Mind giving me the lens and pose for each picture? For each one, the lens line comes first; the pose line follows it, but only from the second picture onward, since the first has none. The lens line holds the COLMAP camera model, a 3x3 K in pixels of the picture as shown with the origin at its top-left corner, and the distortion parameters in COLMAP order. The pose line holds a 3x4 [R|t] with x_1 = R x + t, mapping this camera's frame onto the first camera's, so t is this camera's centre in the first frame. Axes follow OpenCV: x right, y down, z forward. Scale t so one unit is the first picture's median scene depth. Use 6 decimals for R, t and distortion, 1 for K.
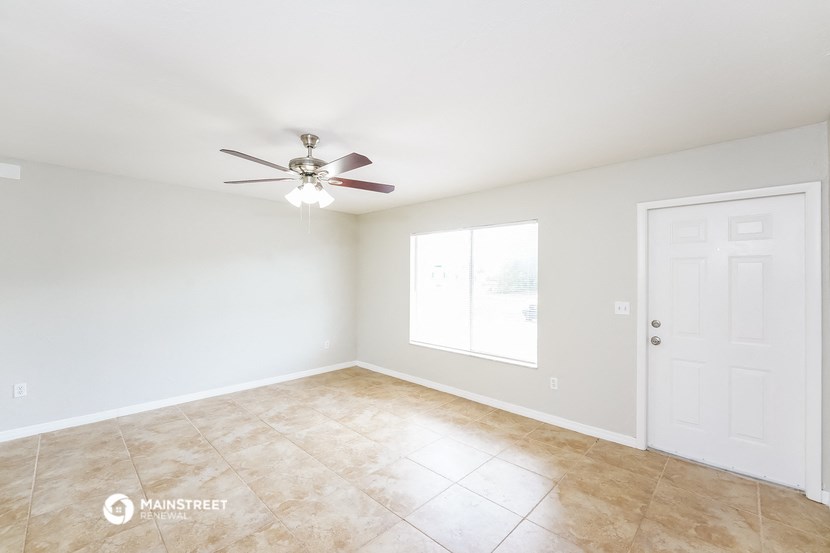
lens RADIAL K [[347.6, 0, 413.8], [0, 347.6, 278.8], [0, 0, 1]] dist [-0.008586, 0.001672]
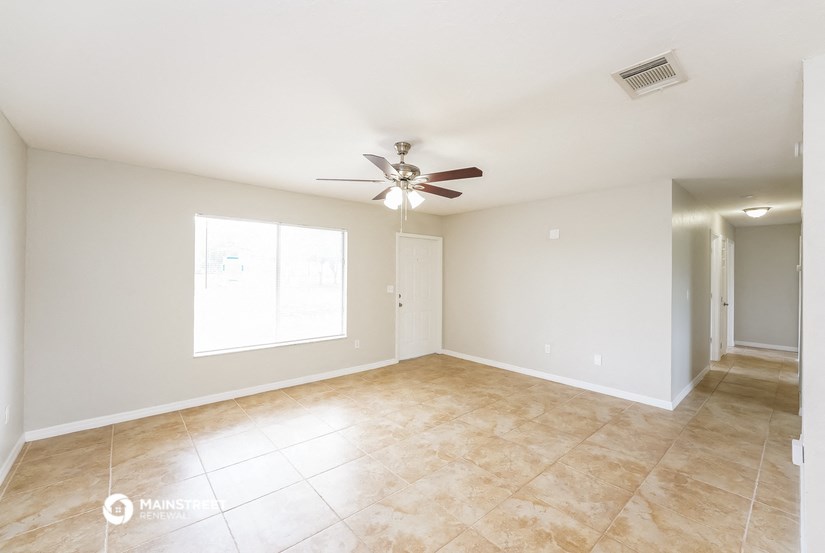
lens RADIAL K [[345.5, 0, 412.2], [0, 345.5, 273.8], [0, 0, 1]] dist [-0.008586, 0.001672]
pose [[0.078295, -0.003268, 0.996925, -0.982242], [-0.003295, 0.999988, 0.003536, -0.001242], [-0.996925, -0.003562, 0.078283, 0.626253]]
